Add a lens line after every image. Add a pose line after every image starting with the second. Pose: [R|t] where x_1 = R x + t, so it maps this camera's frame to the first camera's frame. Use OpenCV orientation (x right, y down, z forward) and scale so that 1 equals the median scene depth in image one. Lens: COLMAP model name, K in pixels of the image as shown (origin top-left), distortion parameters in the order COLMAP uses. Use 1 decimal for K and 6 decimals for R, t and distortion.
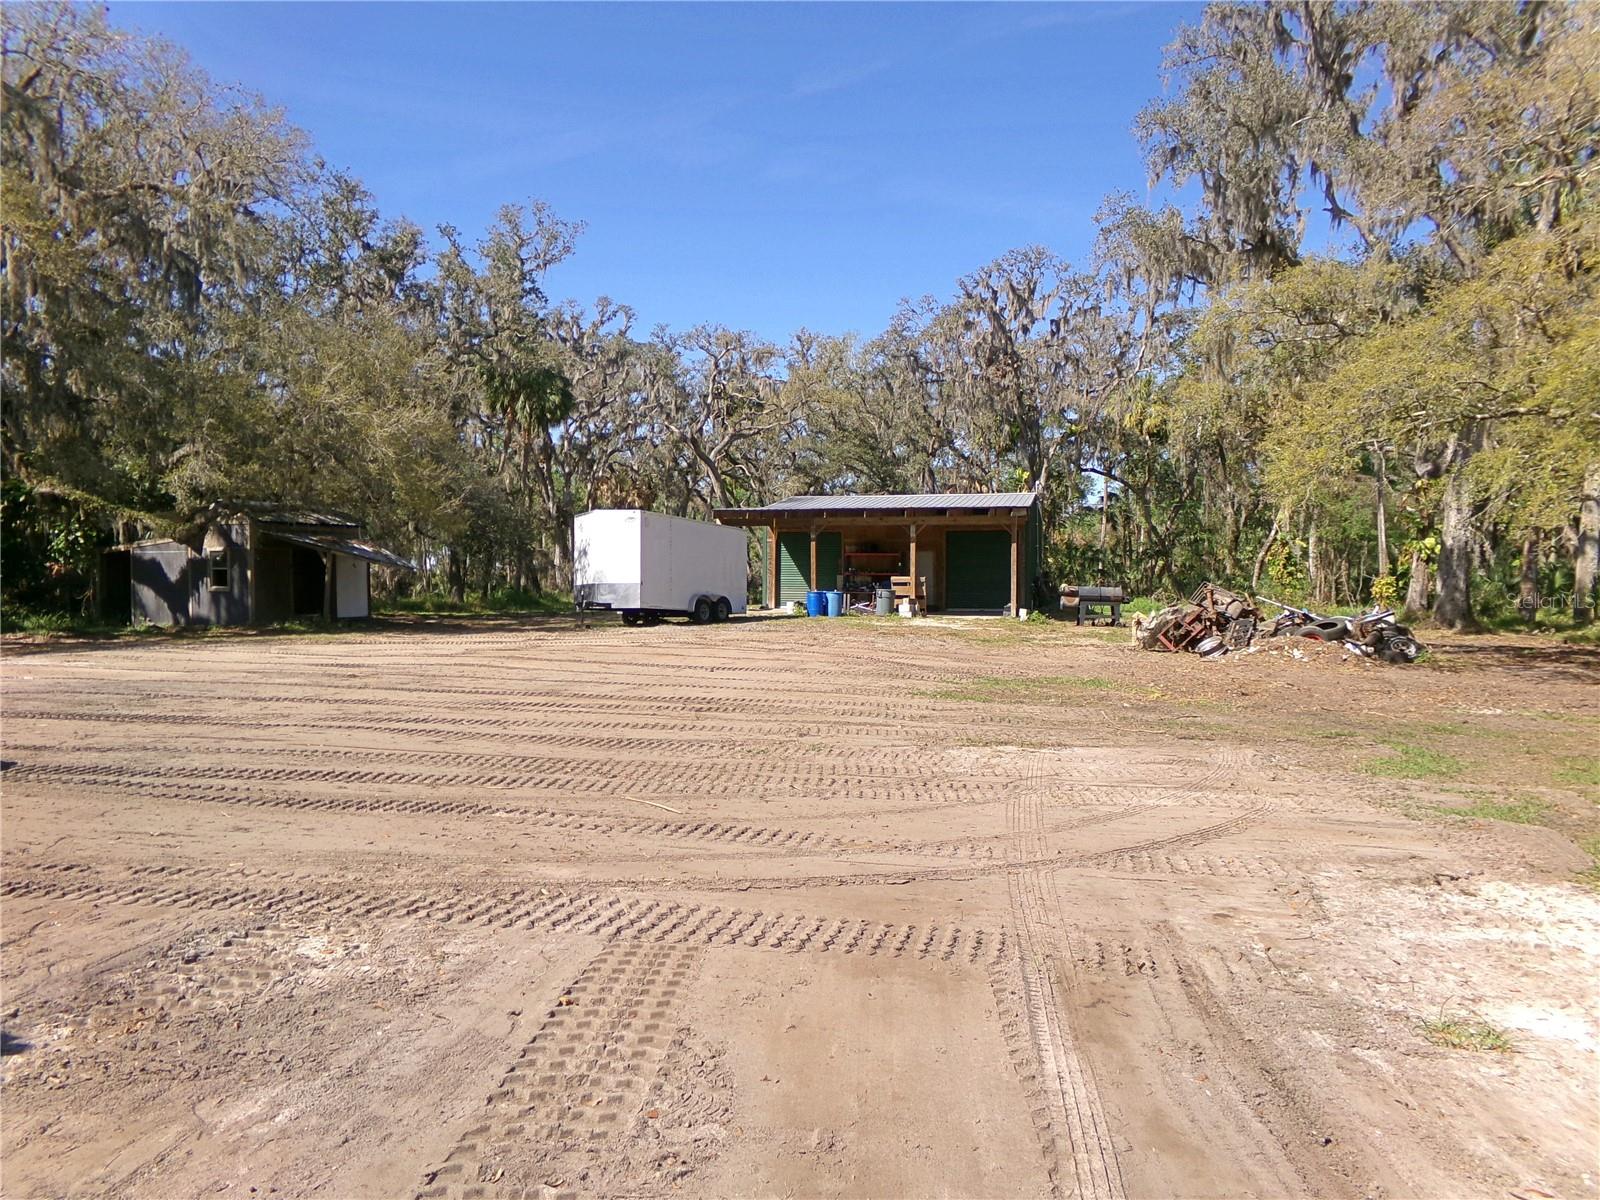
lens RADIAL K [[1124.7, 0, 796.5], [0, 1124.7, 587.1], [0, 0, 1]] dist [0.003755, 0.007388]
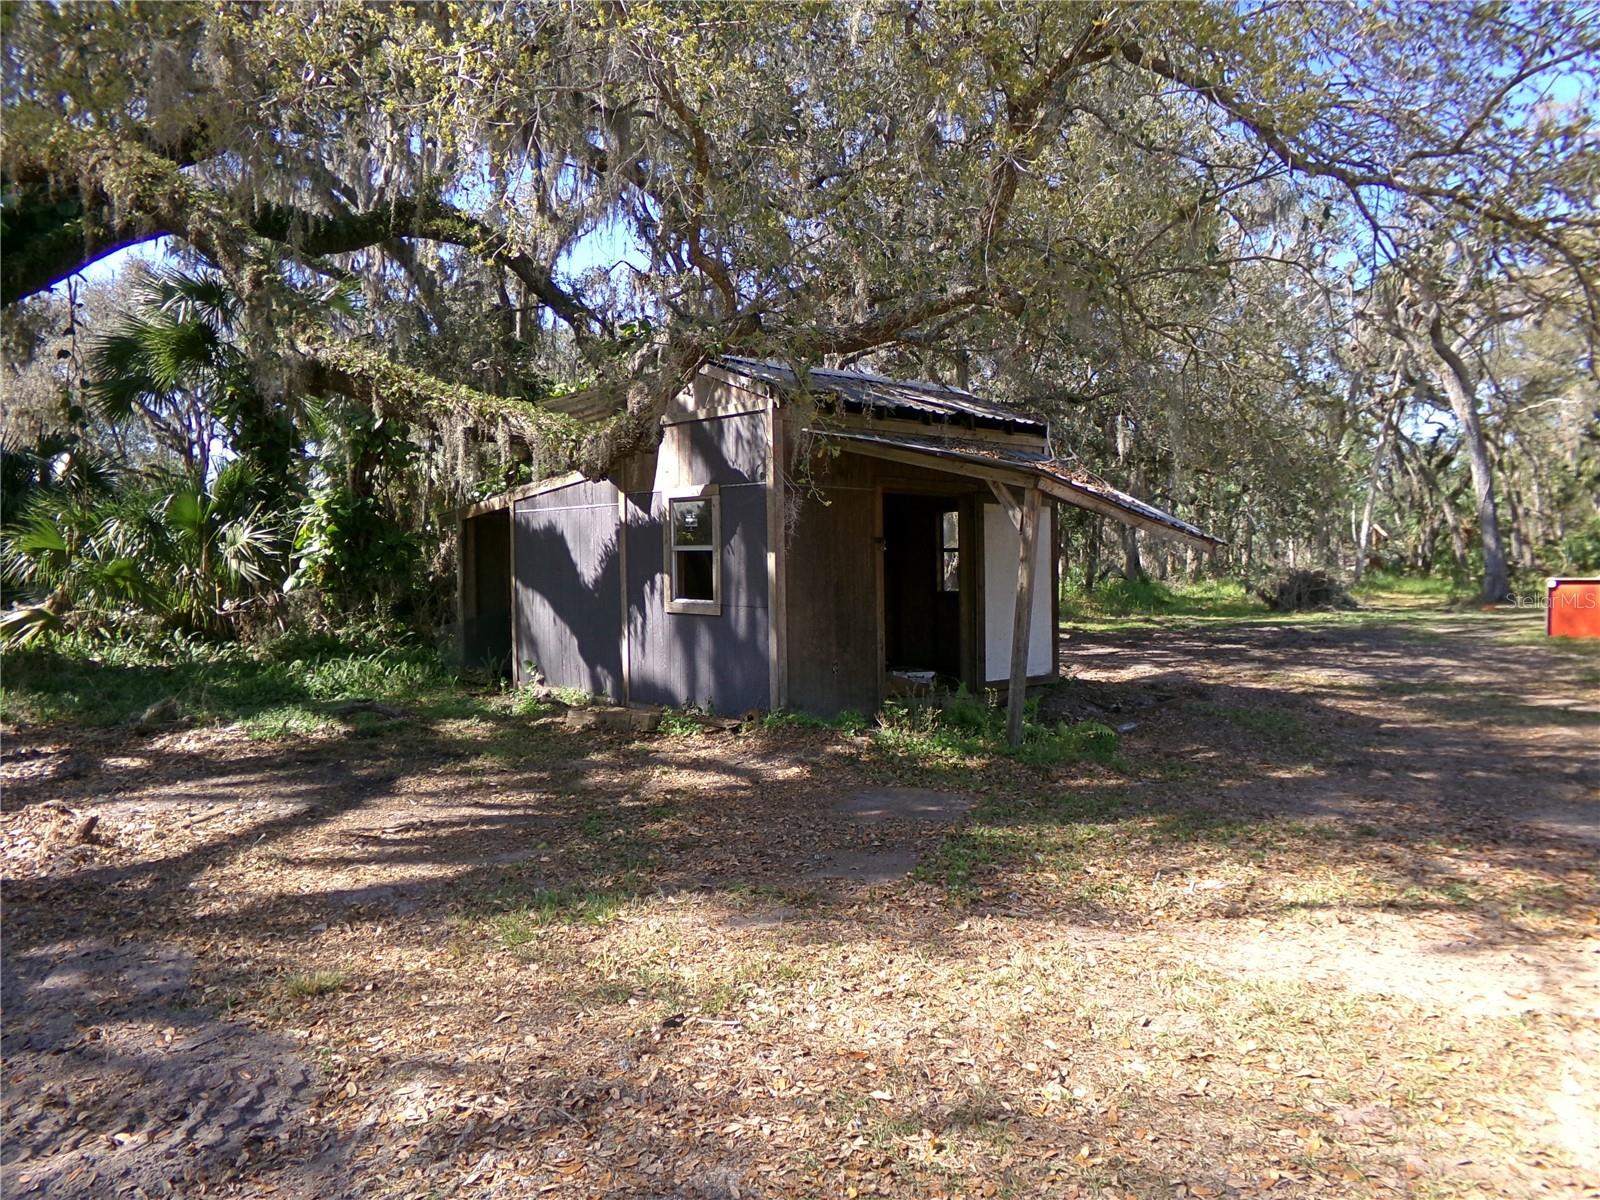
lens RADIAL K [[1124.7, 0, 801.7], [0, 1124.7, 599.3], [0, 0, 1]] dist [0.003755, 0.007388]
pose [[0.923265, 0.004909, -0.384131, -0.343941], [0.004750, 0.999696, 0.024192, -0.008596], [0.384133, -0.024161, 0.922961, 0.683838]]
